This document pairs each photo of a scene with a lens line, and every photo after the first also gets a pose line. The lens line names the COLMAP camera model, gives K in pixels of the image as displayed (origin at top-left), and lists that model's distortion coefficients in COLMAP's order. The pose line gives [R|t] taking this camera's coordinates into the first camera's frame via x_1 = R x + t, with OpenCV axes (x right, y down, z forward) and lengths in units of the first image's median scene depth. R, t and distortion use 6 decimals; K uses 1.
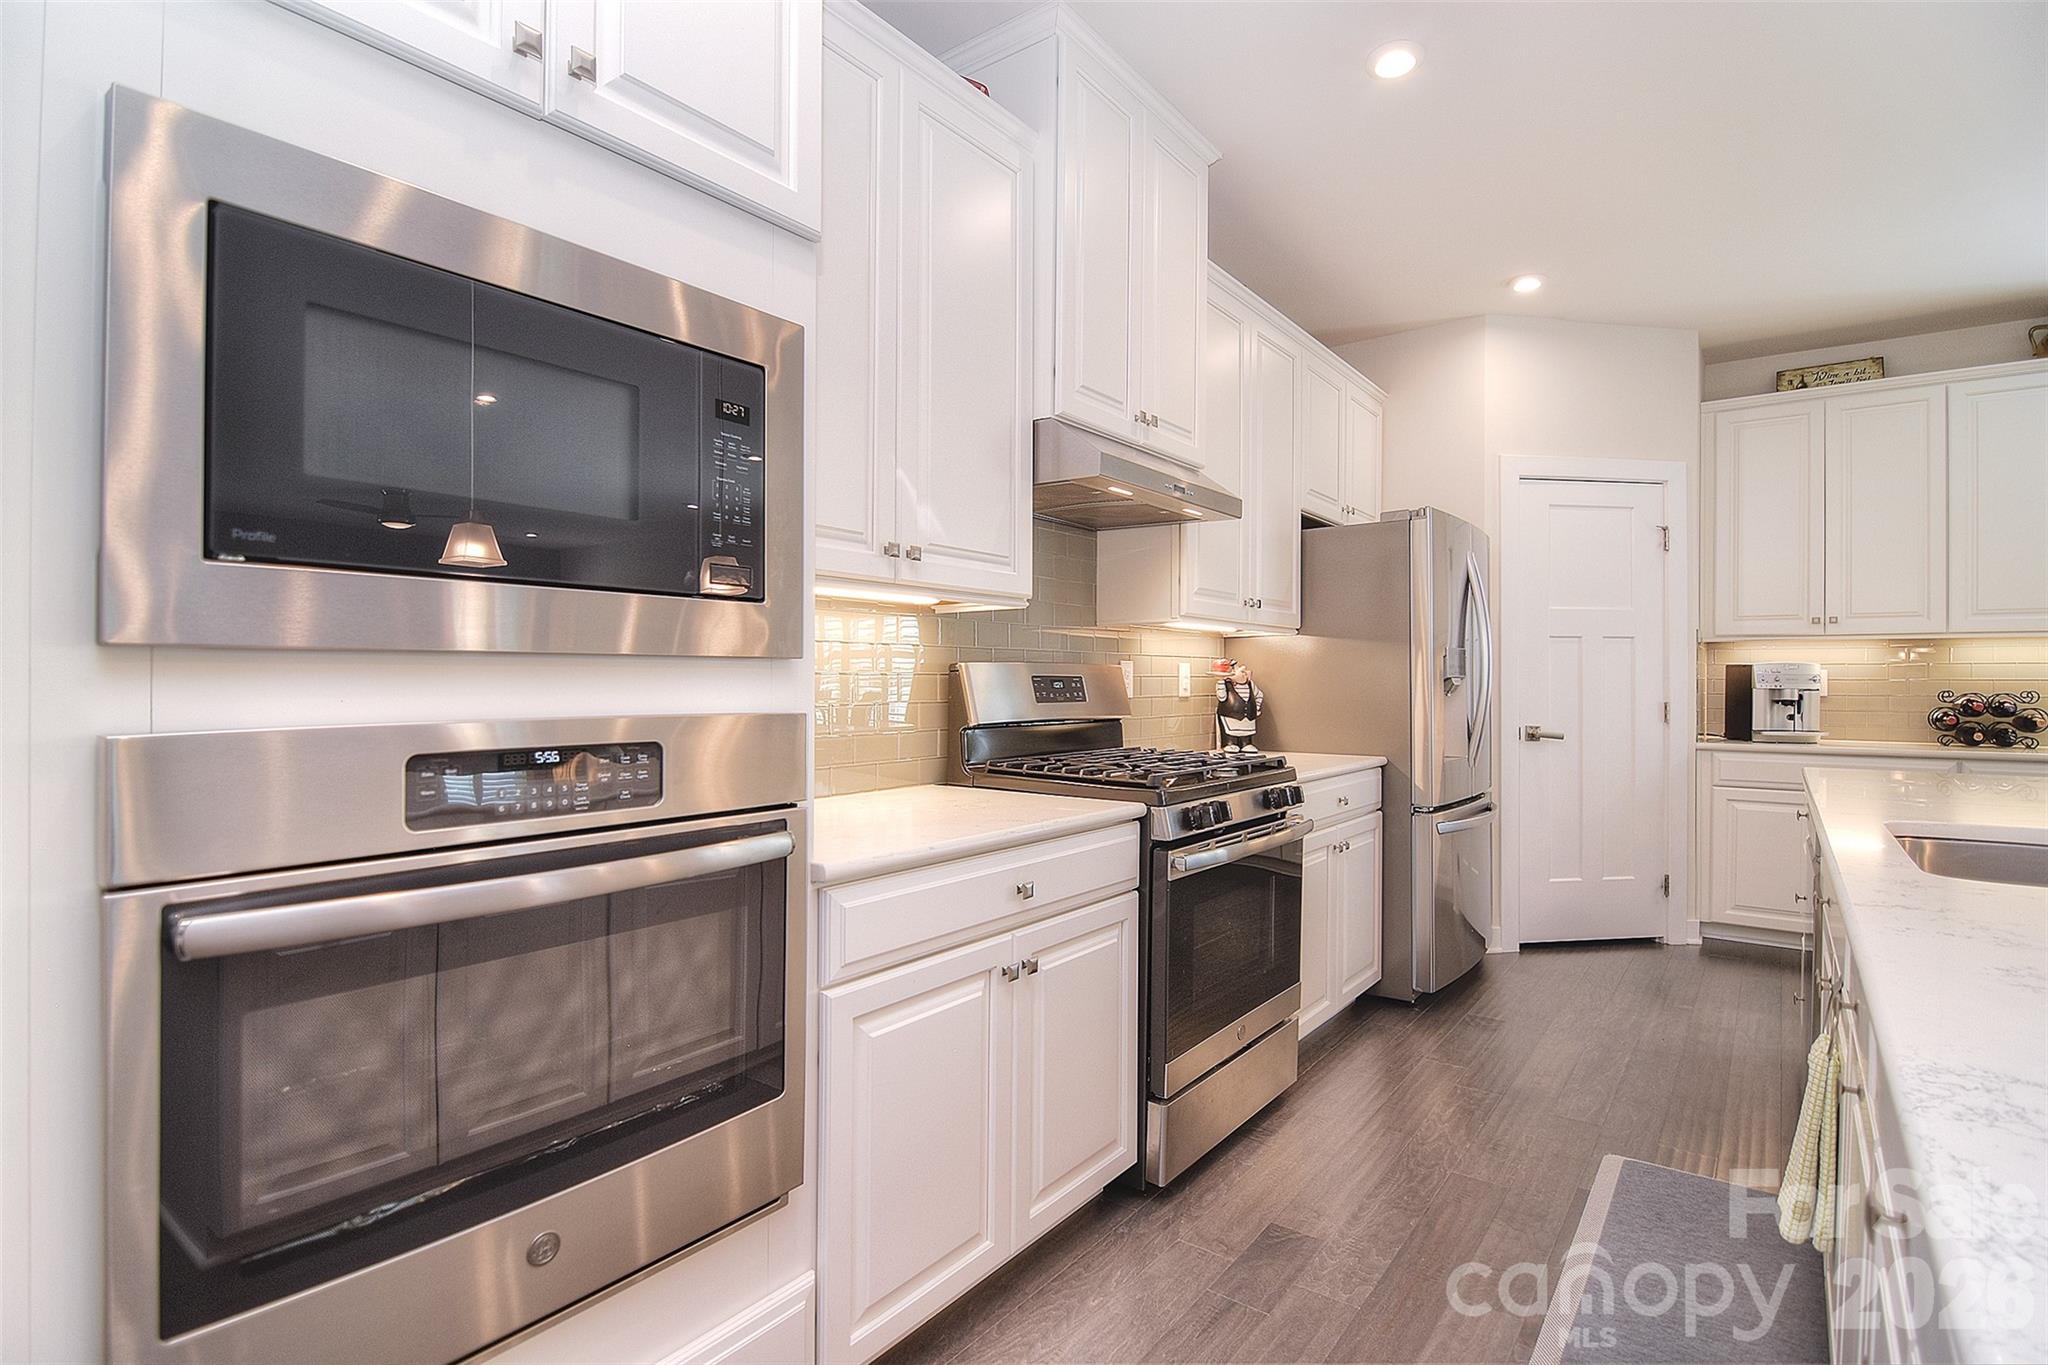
lens RADIAL K [[987.4, 0, 1025.3], [0, 987.4, 680.9], [0, 0, 1]] dist [-0.005992, -0.010884]
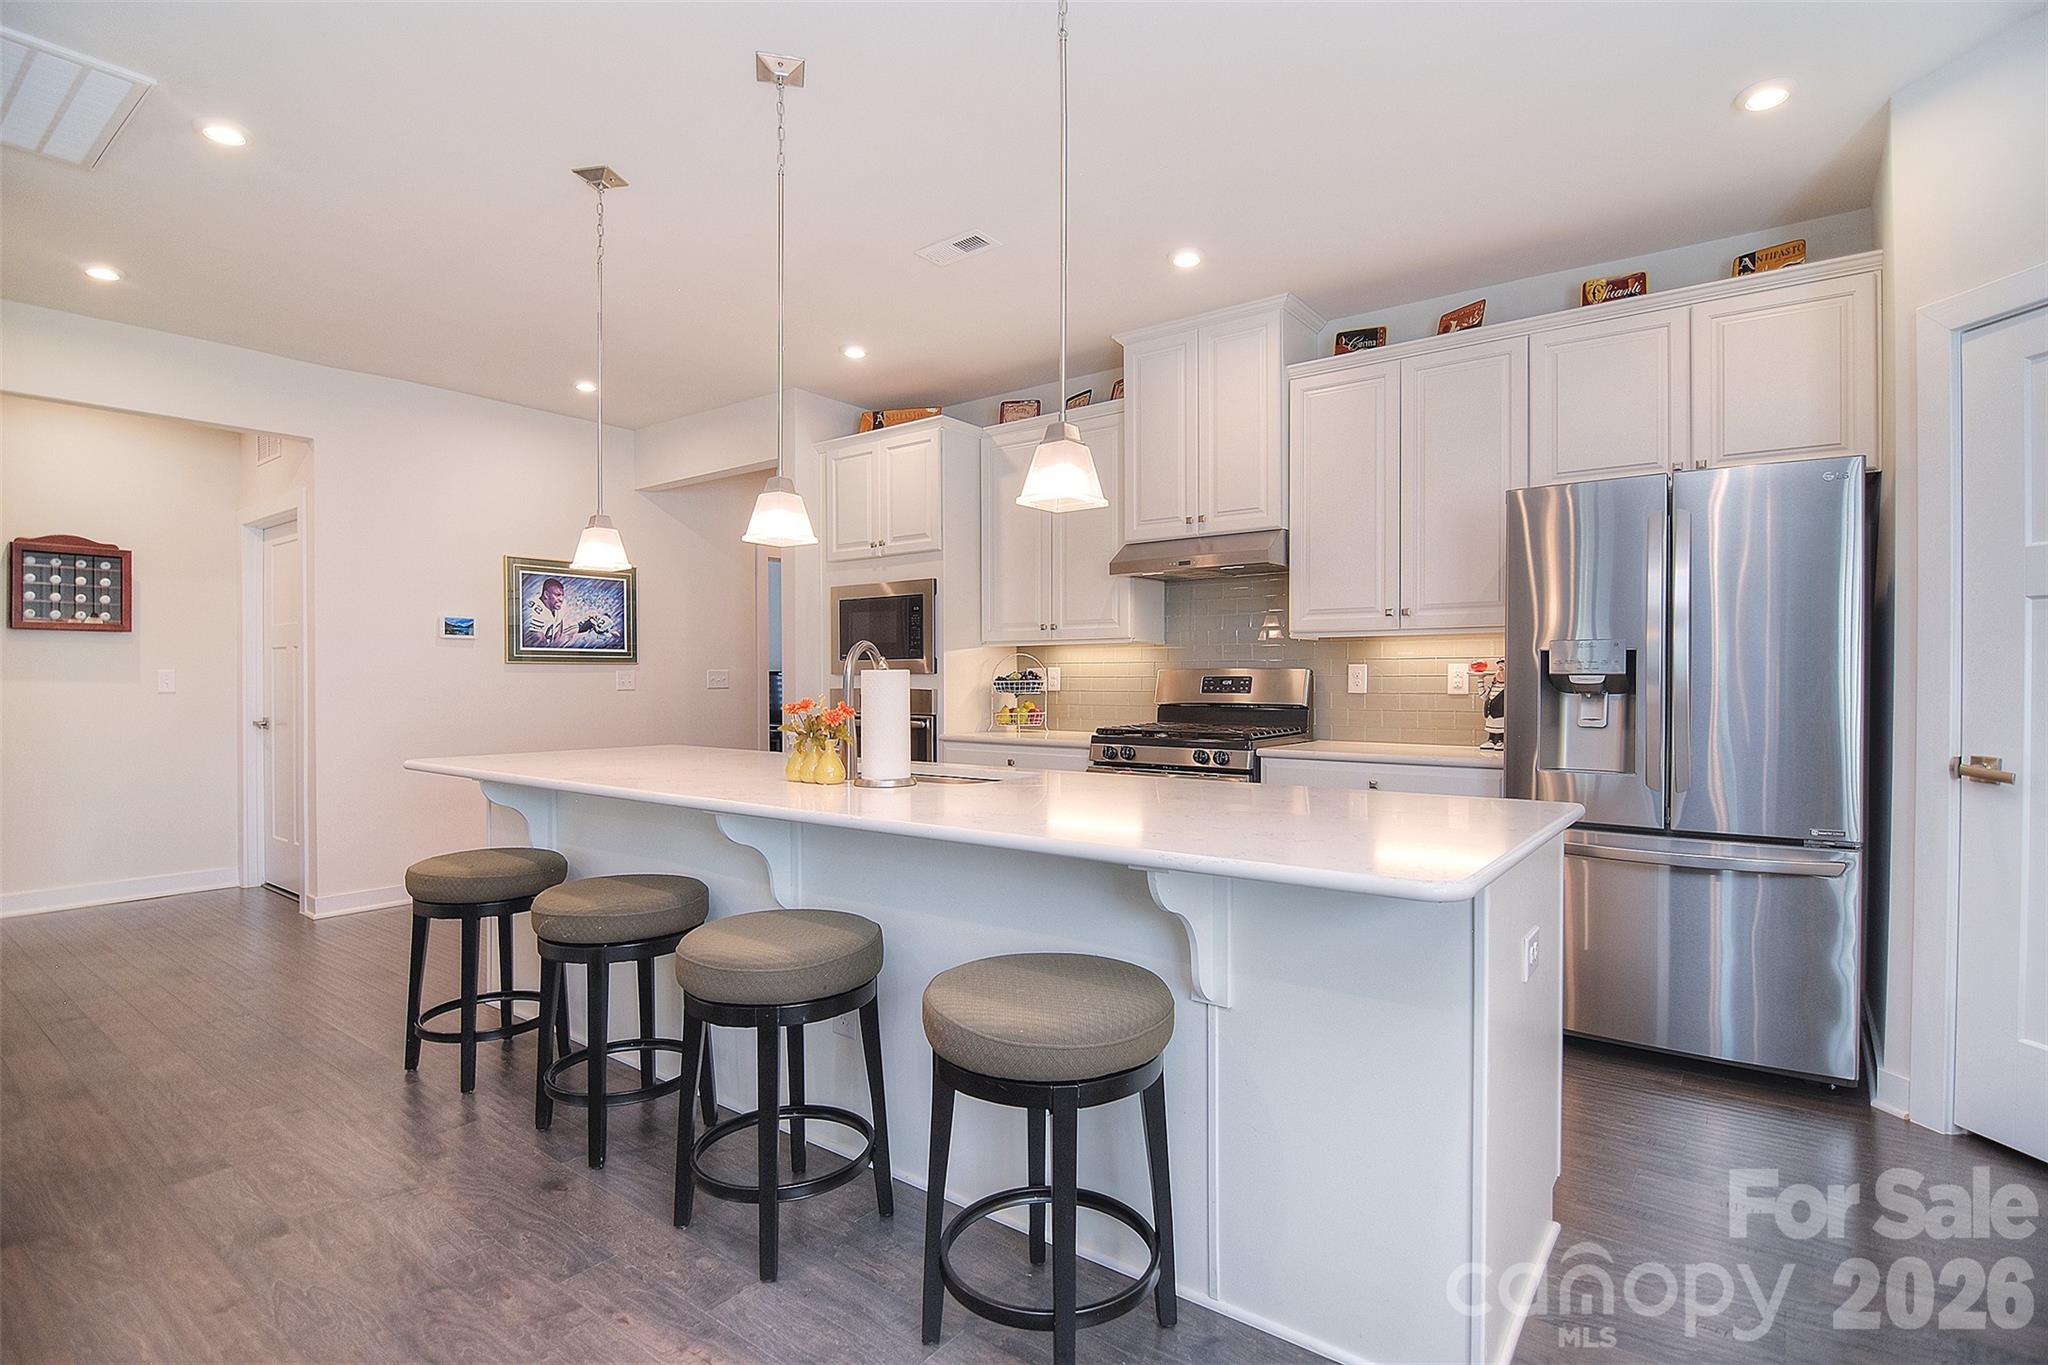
lens RADIAL K [[987.4, 0, 1028.7], [0, 987.4, 680.3], [0, 0, 1]] dist [-0.005992, -0.010884]
pose [[-0.005959, 0.001080, -0.999982, 1.107882], [0.001209, 0.999999, 0.001072, -0.000635], [0.999982, -0.001202, -0.005960, 0.460897]]
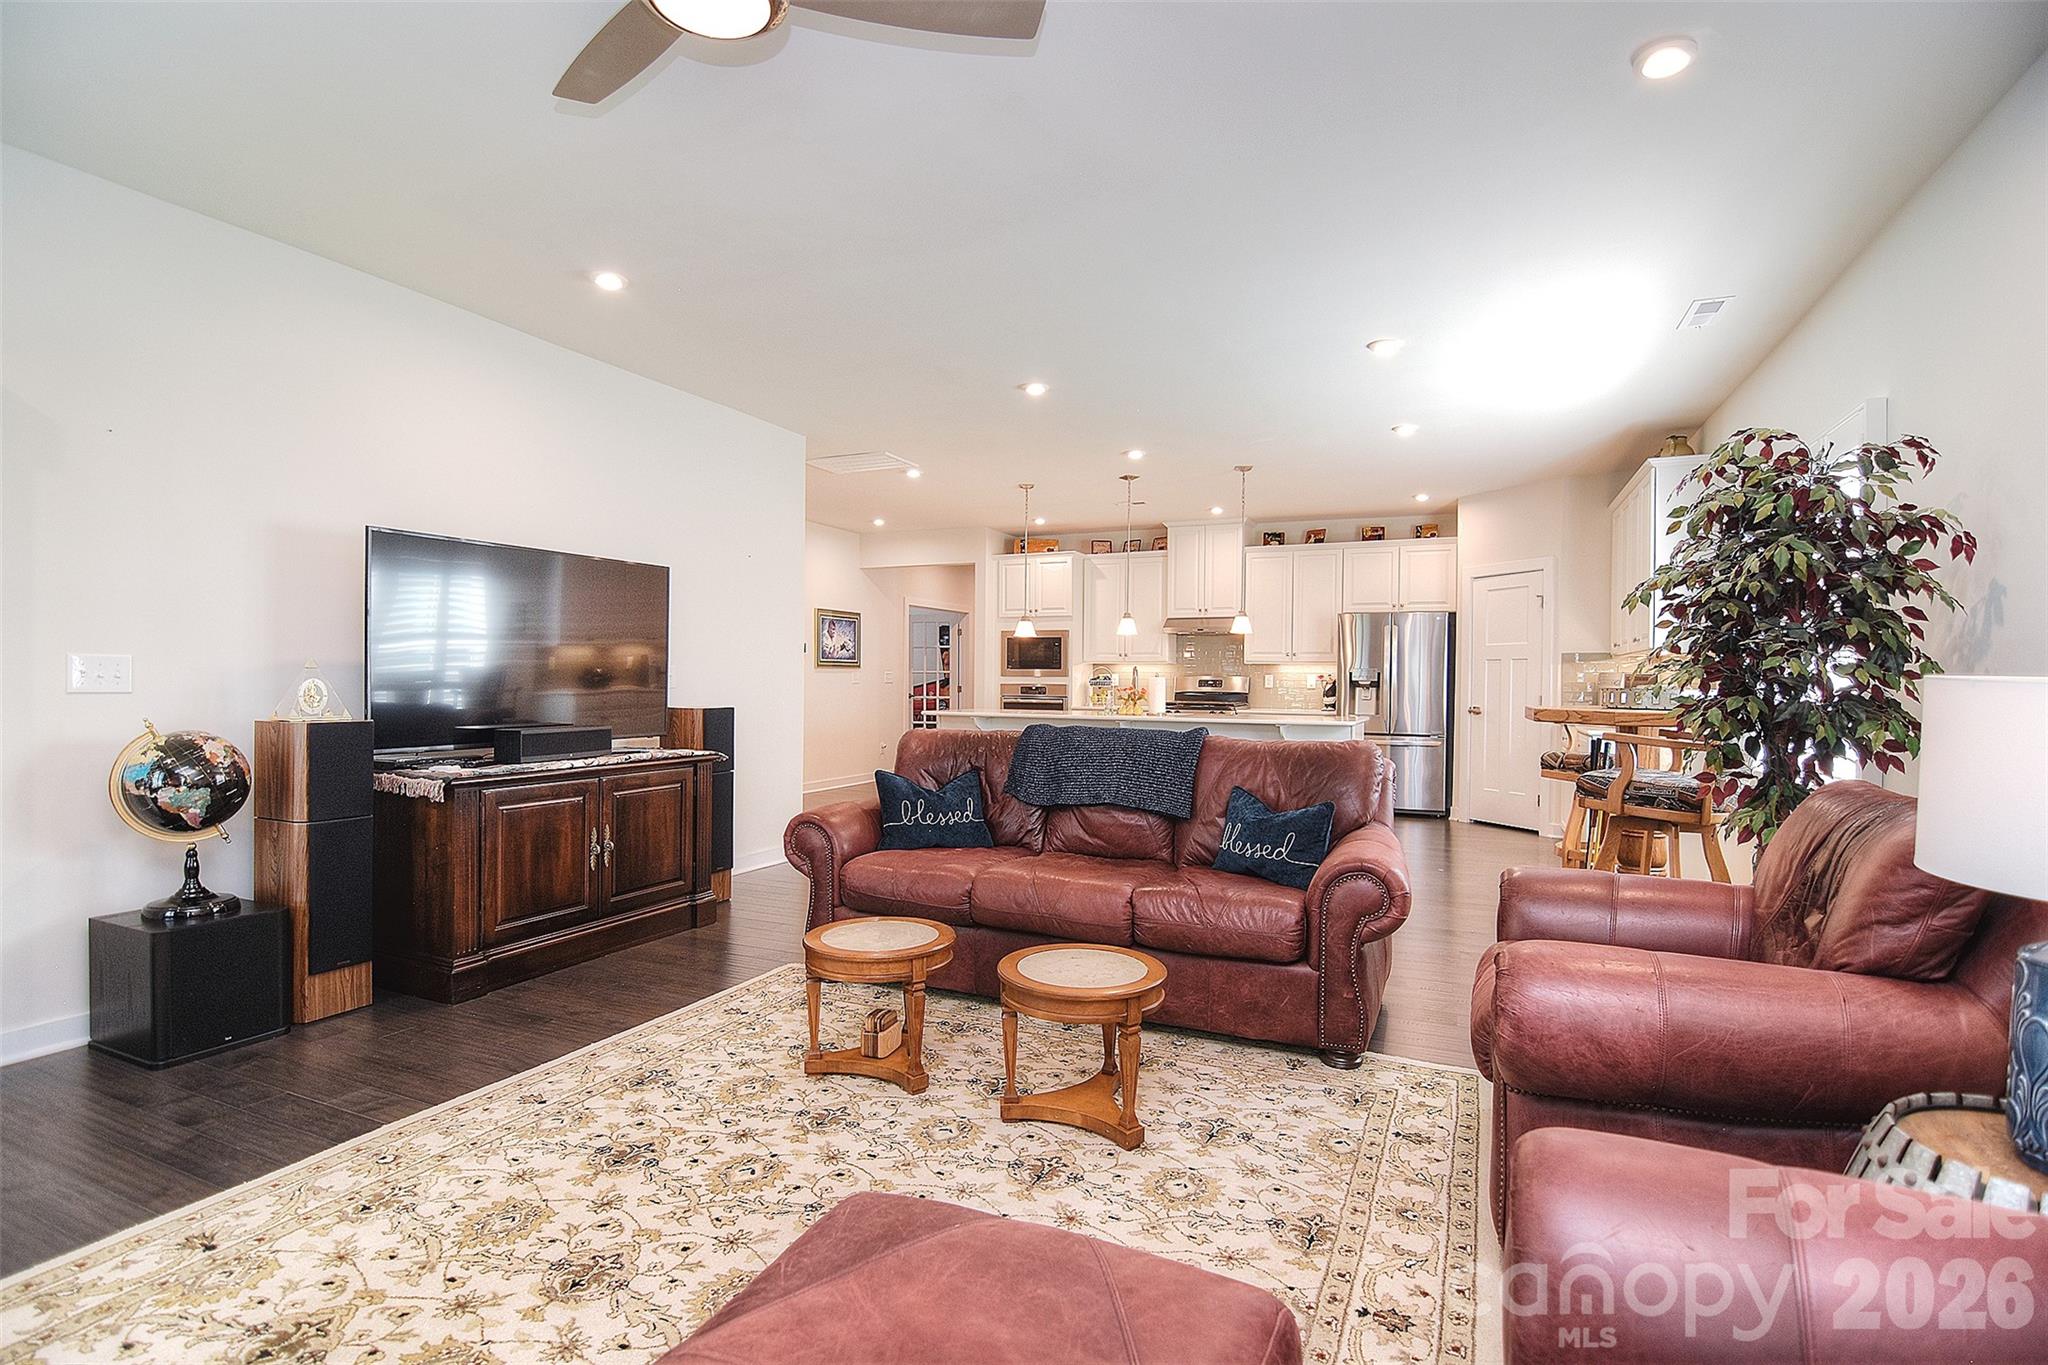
lens RADIAL K [[987.4, 0, 1009.0], [0, 987.4, 676.7], [0, 0, 1]] dist [-0.005992, -0.010884]
pose [[0.203009, -0.003176, -0.979172, 2.260703], [-0.011214, 0.999922, -0.005569, 0.007553], [0.979113, 0.012111, 0.202957, -0.285572]]
